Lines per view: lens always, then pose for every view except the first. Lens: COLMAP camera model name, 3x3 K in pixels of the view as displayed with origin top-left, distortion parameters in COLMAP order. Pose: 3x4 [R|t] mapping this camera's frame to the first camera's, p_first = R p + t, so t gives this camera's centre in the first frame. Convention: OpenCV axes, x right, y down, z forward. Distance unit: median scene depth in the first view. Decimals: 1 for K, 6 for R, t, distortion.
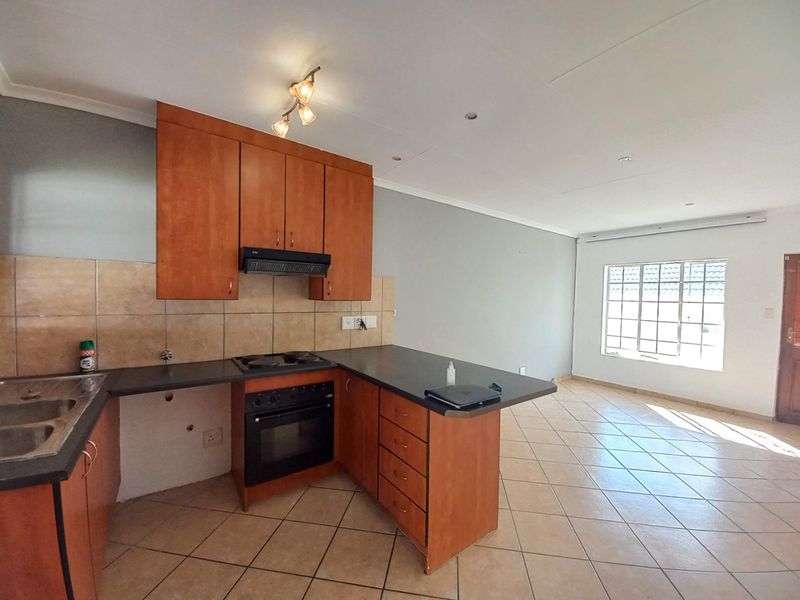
lens RADIAL K [[315.7, 0, 401.0], [0, 315.7, 304.4], [0, 0, 1]] dist [-0.014400, -0.006094]
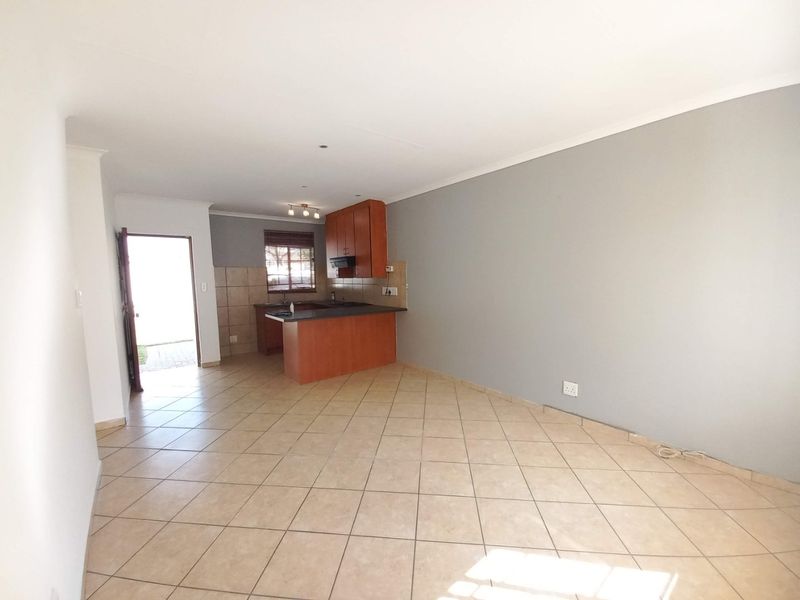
lens RADIAL K [[315.7, 0, 402.0], [0, 315.7, 296.8], [0, 0, 1]] dist [-0.014400, -0.006094]
pose [[0.048691, 0.048973, -0.997613, 2.049601], [-0.006725, 0.998791, 0.048703, 0.007314], [0.998791, 0.004337, 0.048961, 1.335516]]
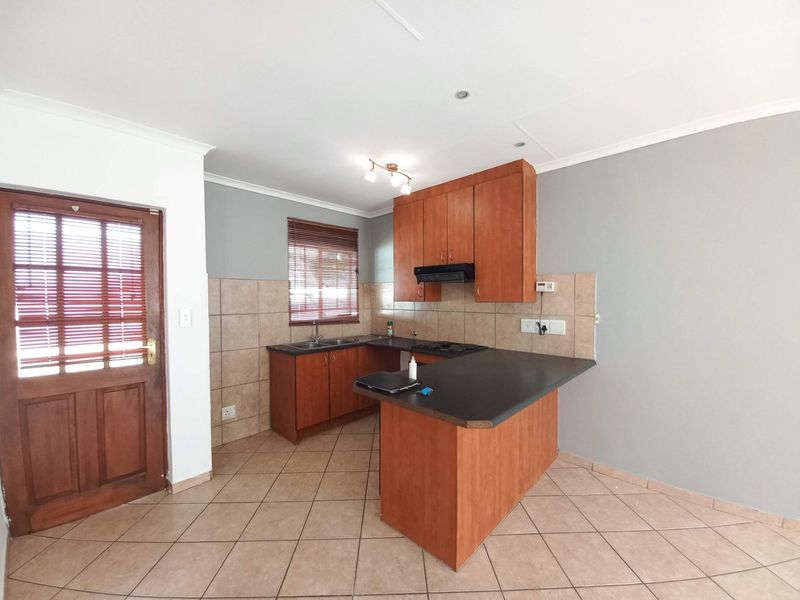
lens RADIAL K [[315.7, 0, 396.0], [0, 315.7, 300.7], [0, 0, 1]] dist [-0.014400, -0.006094]
pose [[0.167394, -0.007524, -0.985861, 0.942794], [-0.017891, 0.999783, -0.010668, -0.000175], [0.985728, 0.019424, 0.167223, 0.584524]]
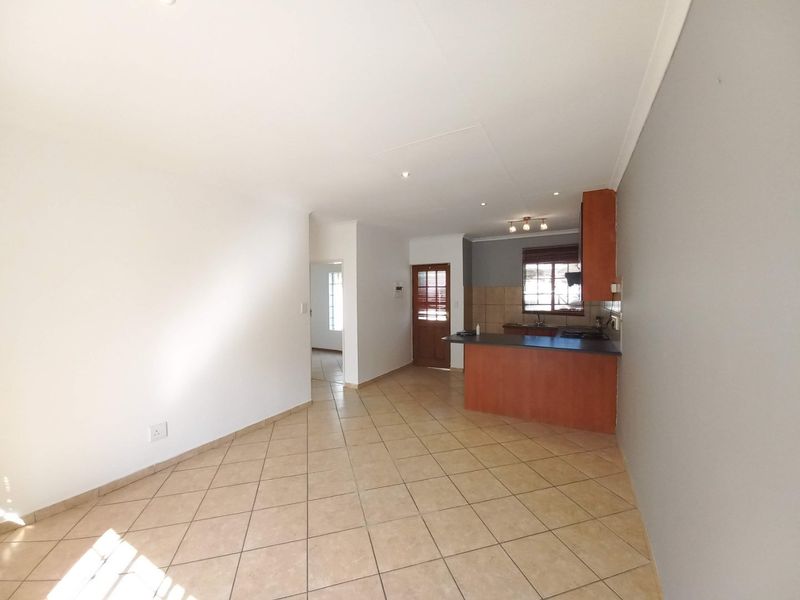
lens RADIAL K [[315.7, 0, 402.6], [0, 315.7, 295.4], [0, 0, 1]] dist [-0.014400, -0.006094]
pose [[-0.904407, -0.016046, -0.426369, 1.336717], [-0.024945, 0.999572, 0.015295, -0.043538], [0.425941, 0.024468, -0.904420, 2.239353]]
